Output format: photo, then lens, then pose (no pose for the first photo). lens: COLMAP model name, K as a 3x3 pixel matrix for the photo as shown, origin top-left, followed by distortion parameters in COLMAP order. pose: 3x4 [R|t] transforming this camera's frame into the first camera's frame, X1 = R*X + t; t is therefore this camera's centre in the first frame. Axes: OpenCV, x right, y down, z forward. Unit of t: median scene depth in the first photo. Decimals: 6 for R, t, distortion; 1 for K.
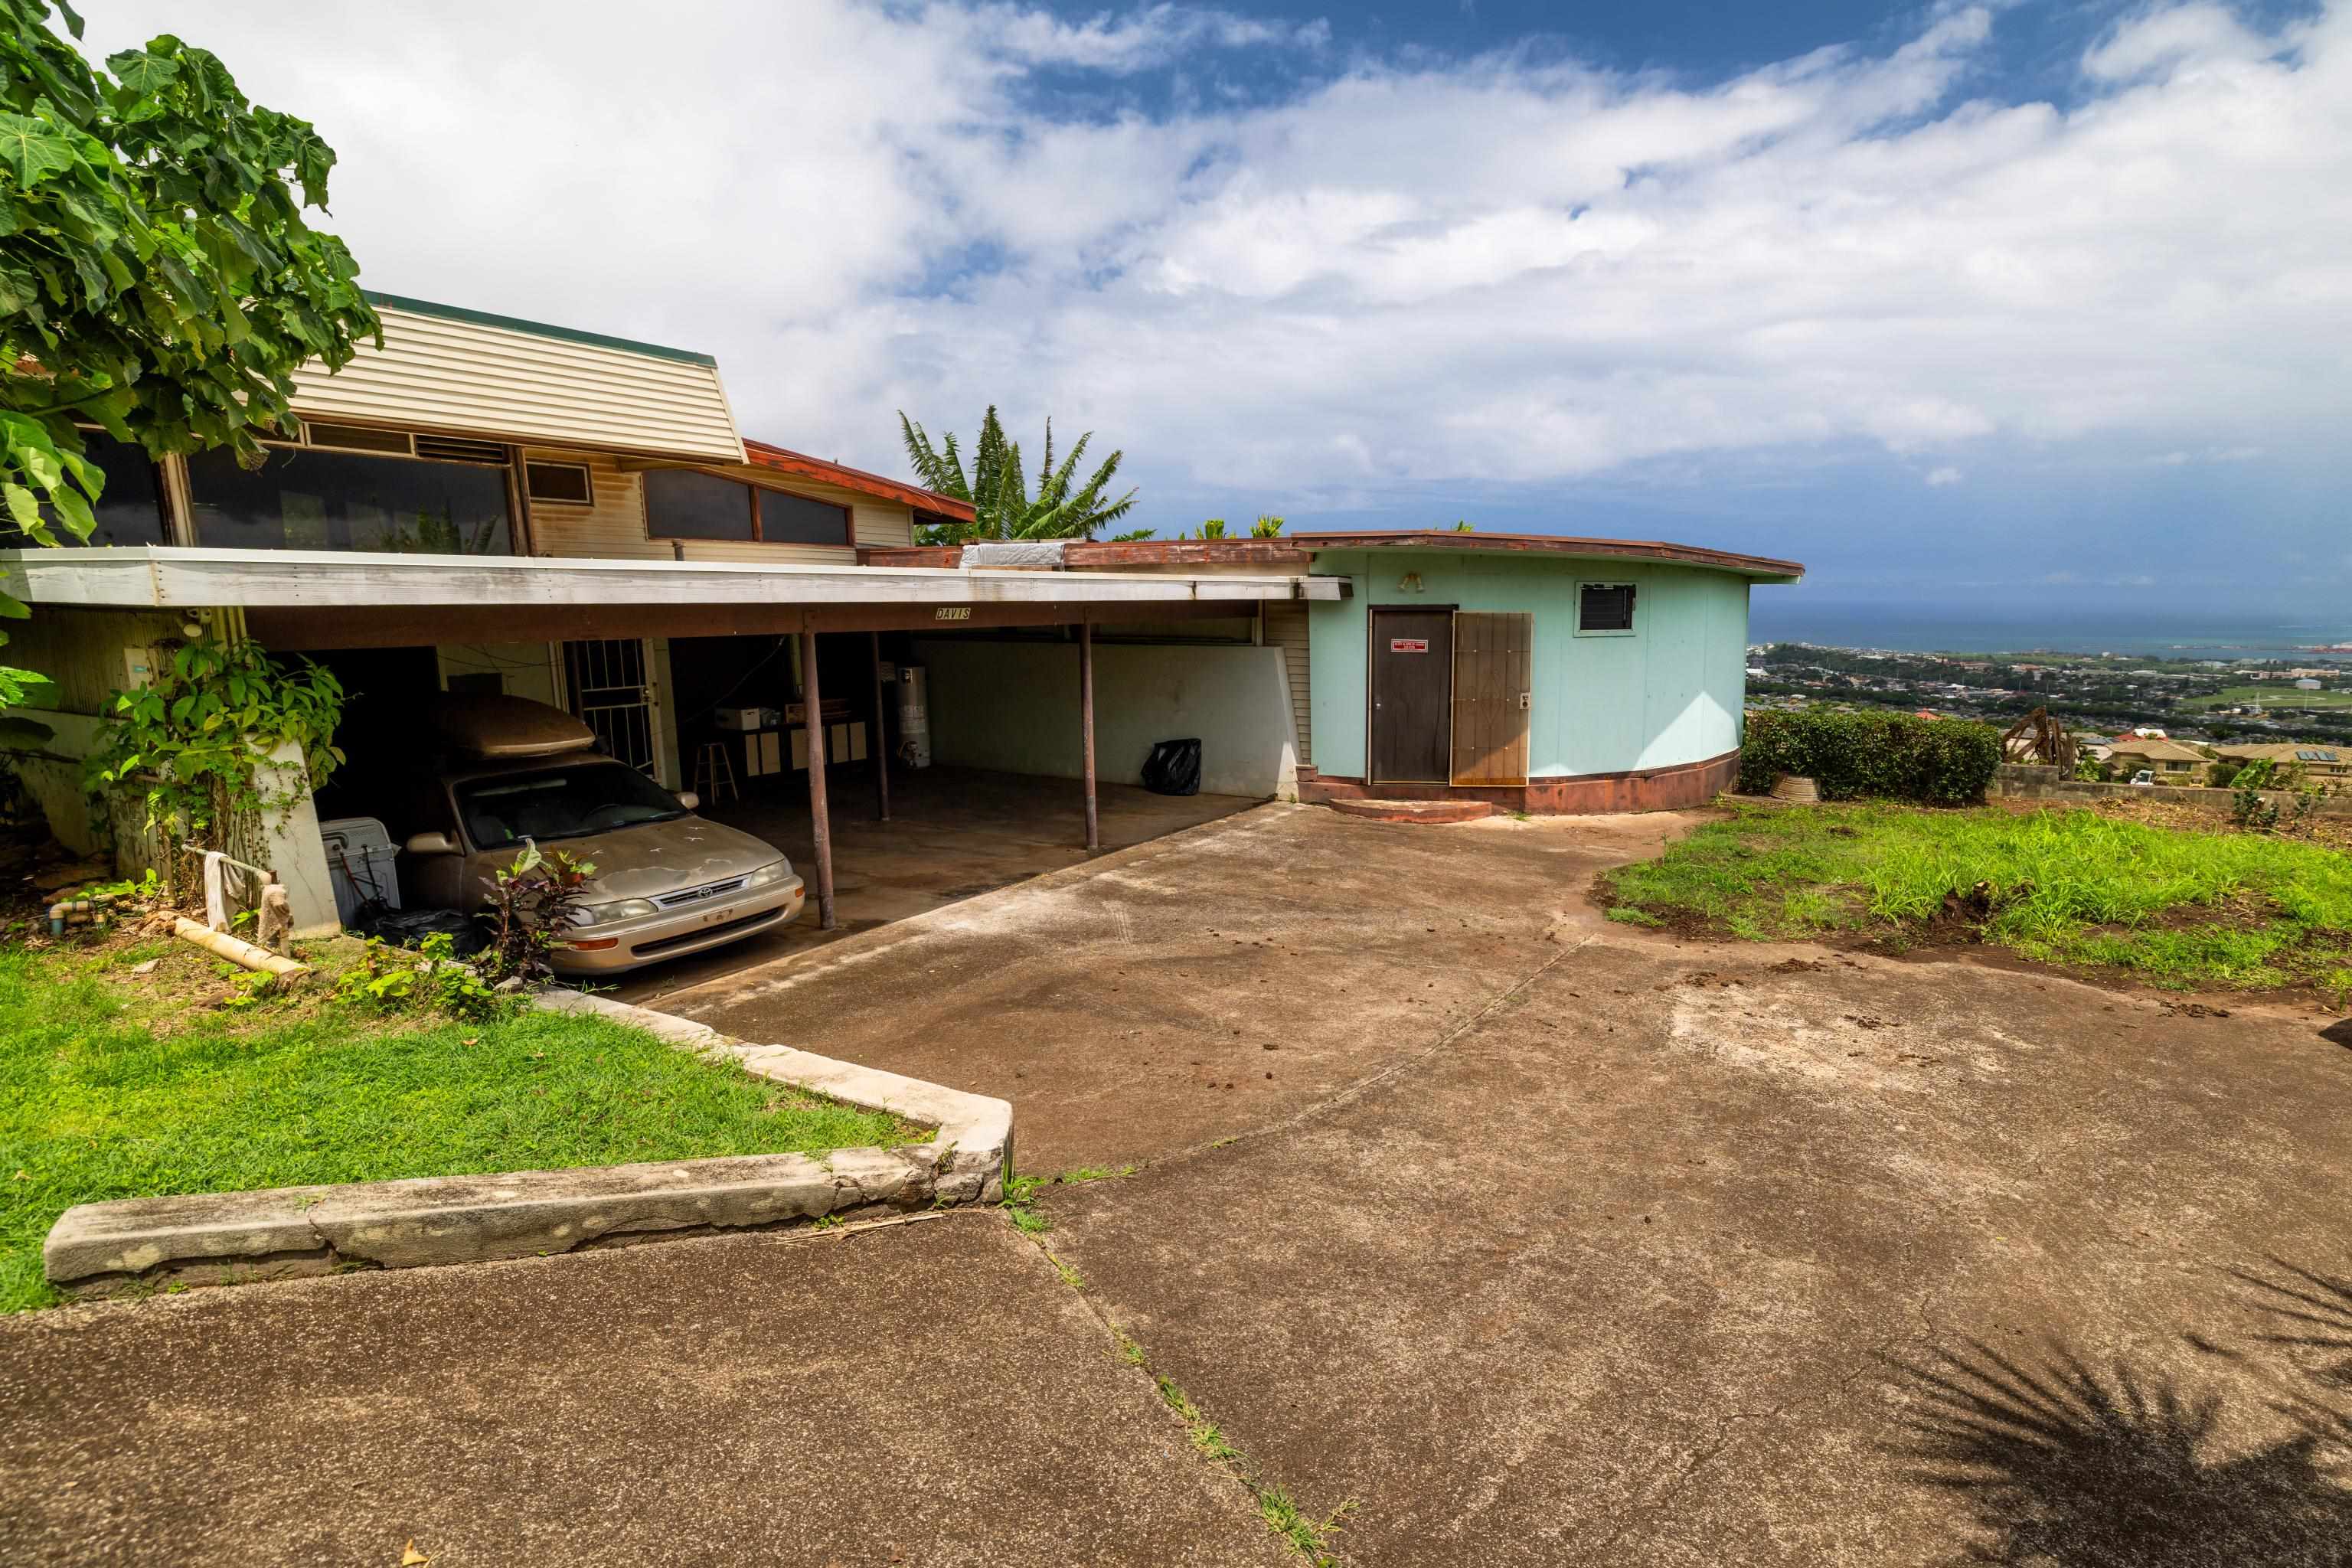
lens RADIAL K [[1324.0, 0, 1176.0], [0, 1324.0, 784.0], [0, 0, 1]] dist [-0.002387, -0.000308]
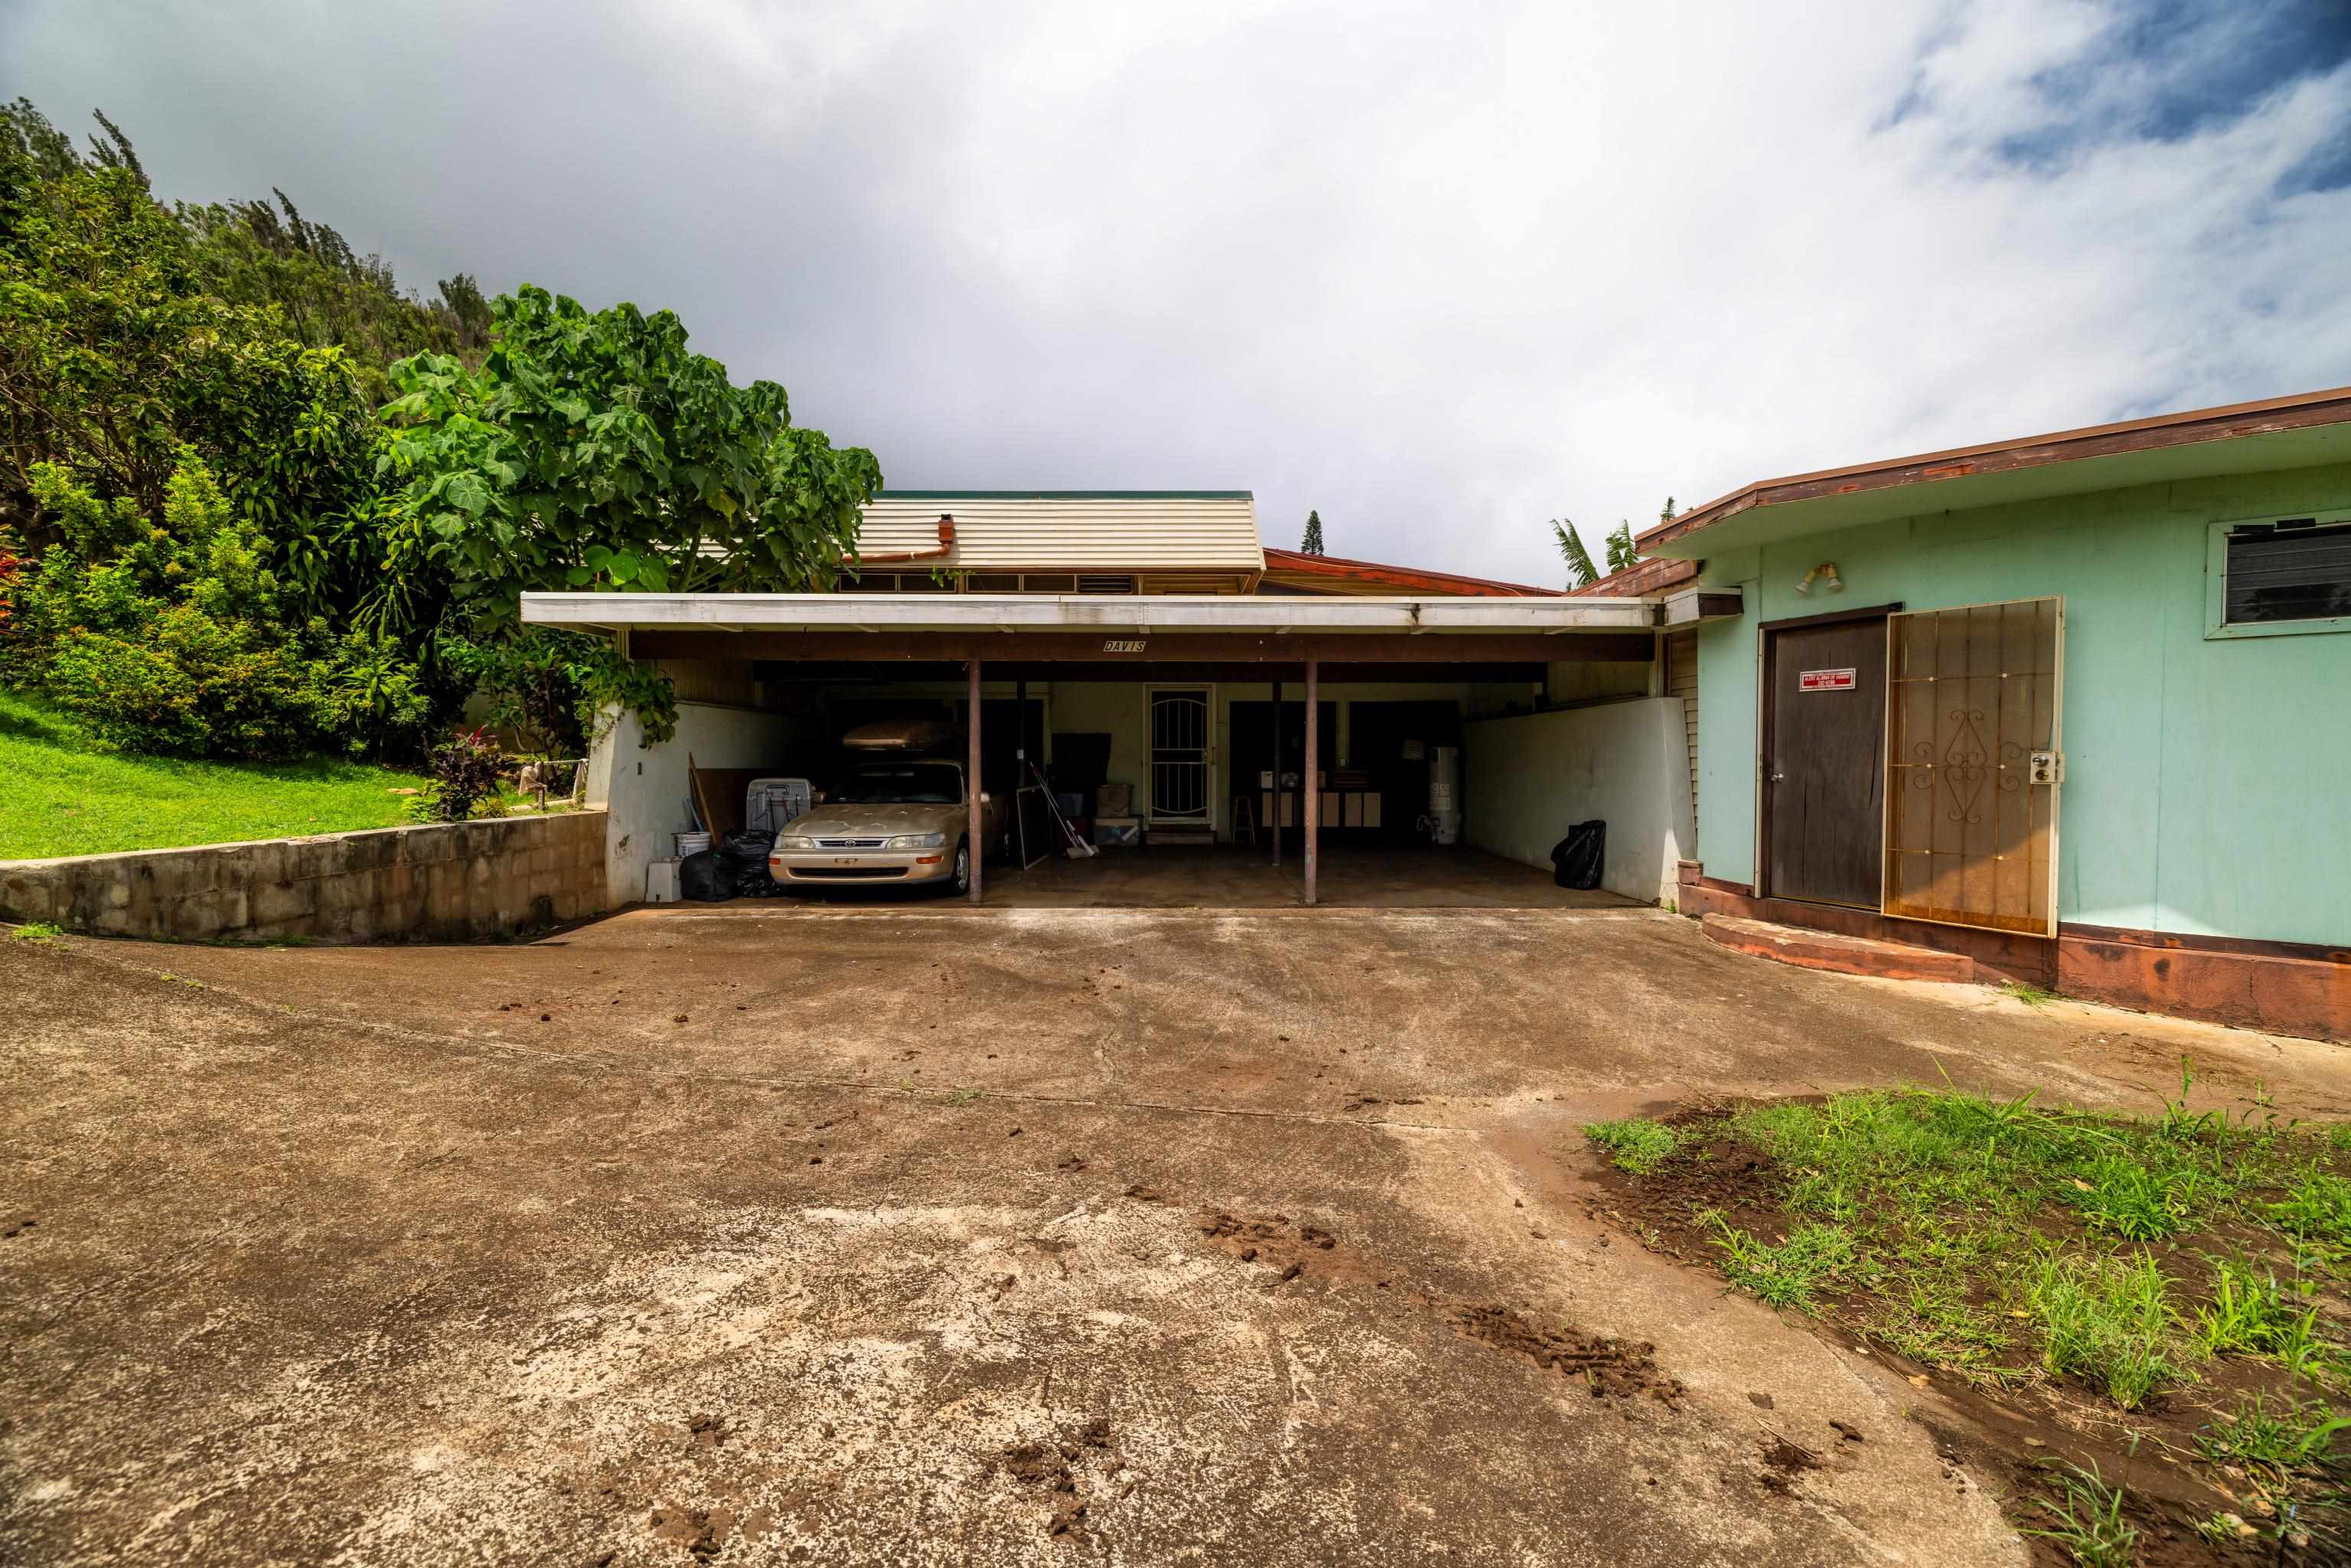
lens RADIAL K [[978.4, 0, 1182.6], [0, 978.4, 784.3], [0, 0, 1]] dist [0.000833, -0.000125]
pose [[0.465065, 0.025674, -0.884904, 0.445571], [-0.153534, 0.986771, -0.052061, 0.014417], [0.871861, 0.160075, 0.462855, 0.533014]]
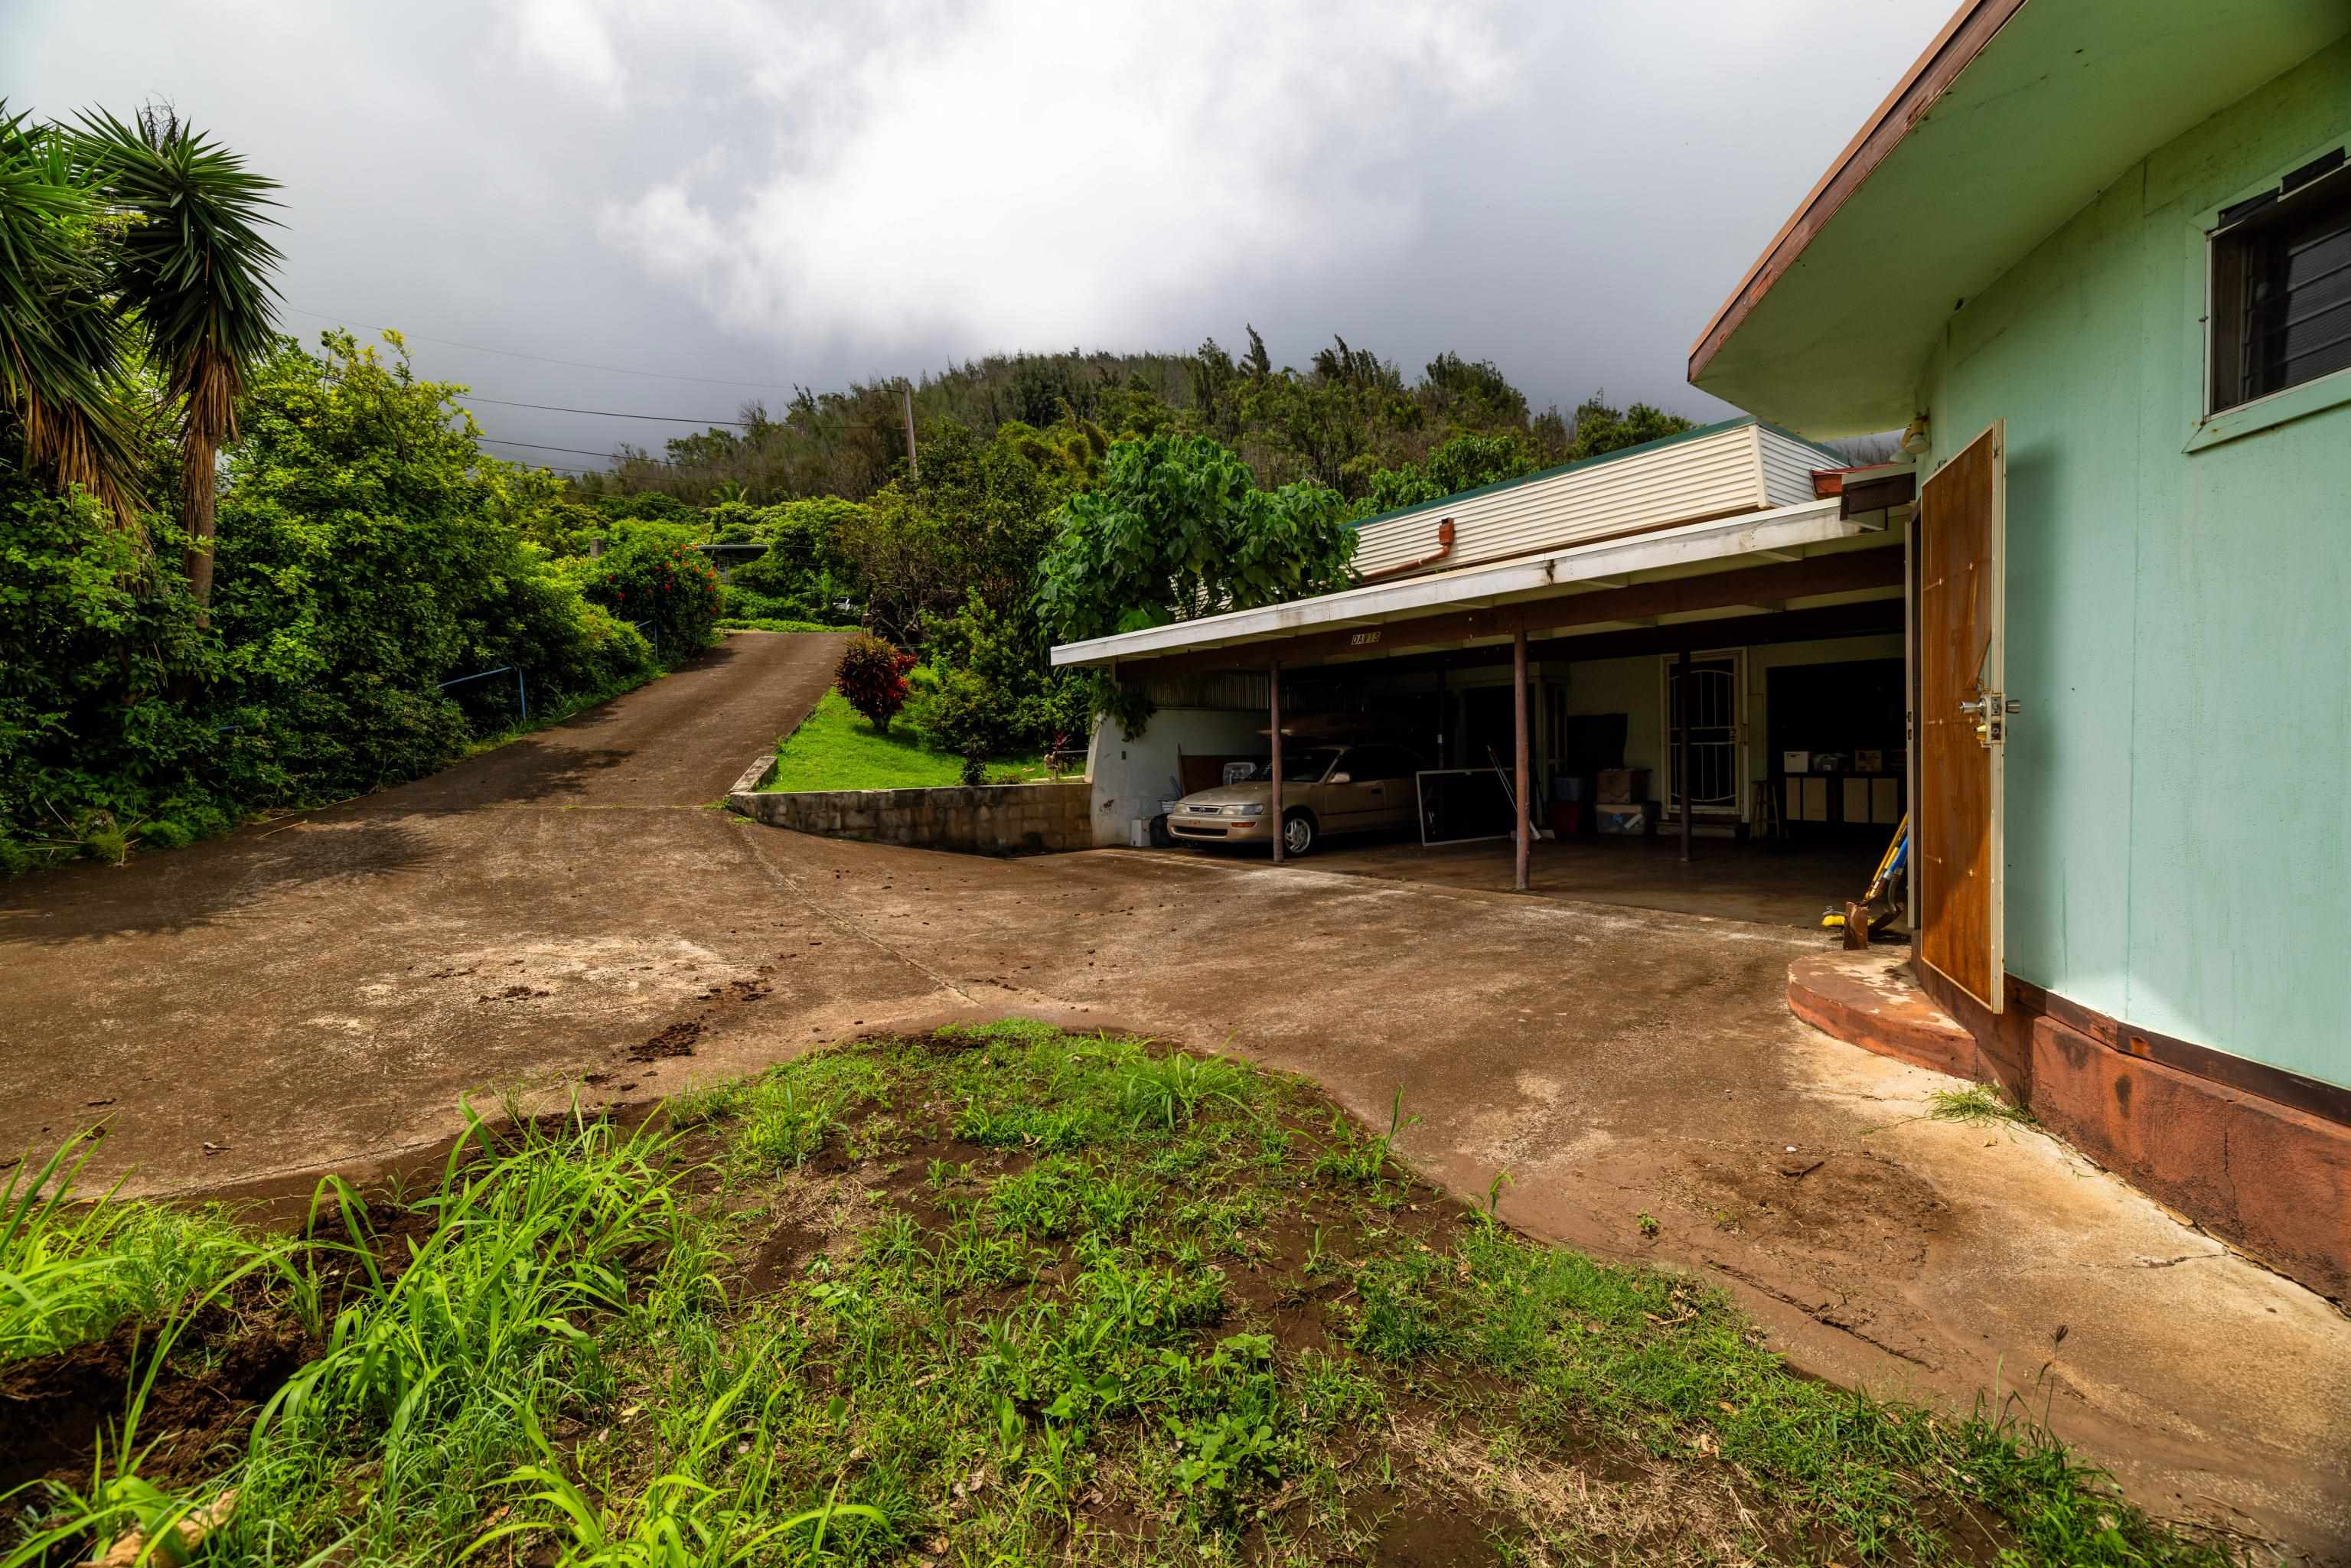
lens RADIAL K [[978.4, 0, 1182.6], [0, 978.4, 784.3], [0, 0, 1]] dist [0.000833, -0.000125]
pose [[-0.423882, 0.033727, -0.905089, 0.543002], [-0.138303, 0.985177, 0.101484, -0.045417], [0.895096, 0.168194, -0.412934, 0.928129]]
